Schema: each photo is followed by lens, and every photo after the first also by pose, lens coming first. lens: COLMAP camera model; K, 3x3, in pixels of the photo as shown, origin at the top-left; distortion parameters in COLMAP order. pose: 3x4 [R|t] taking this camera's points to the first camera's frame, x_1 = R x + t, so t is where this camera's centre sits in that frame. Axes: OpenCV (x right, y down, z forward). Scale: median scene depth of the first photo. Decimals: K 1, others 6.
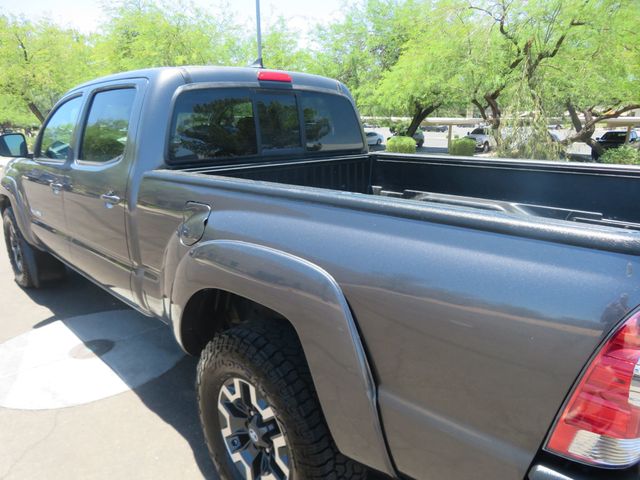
lens RADIAL K [[463.9, 0, 317.9], [0, 463.9, 235.3], [0, 0, 1]] dist [-0.014000, 0.015063]
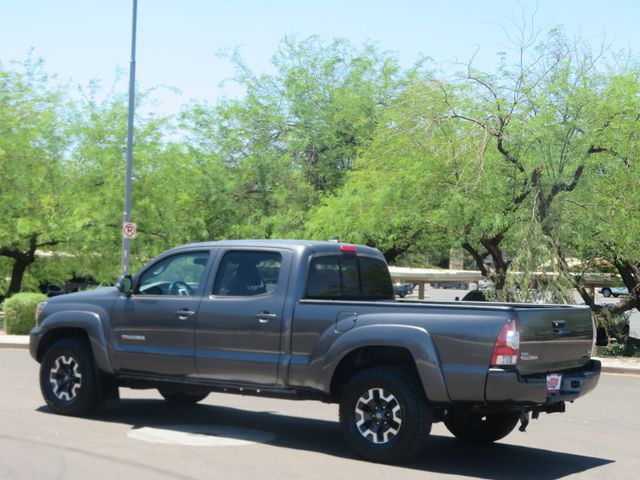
lens RADIAL K [[1158.1, 0, 311.9], [0, 1158.1, 258.0], [0, 0, 1]] dist [0.024031, 0.000000]
pose [[0.982500, 0.034028, 0.183129, -0.188881], [0.012325, 0.969139, -0.246206, 0.134643], [-0.185856, 0.244154, 0.951760, -0.553163]]
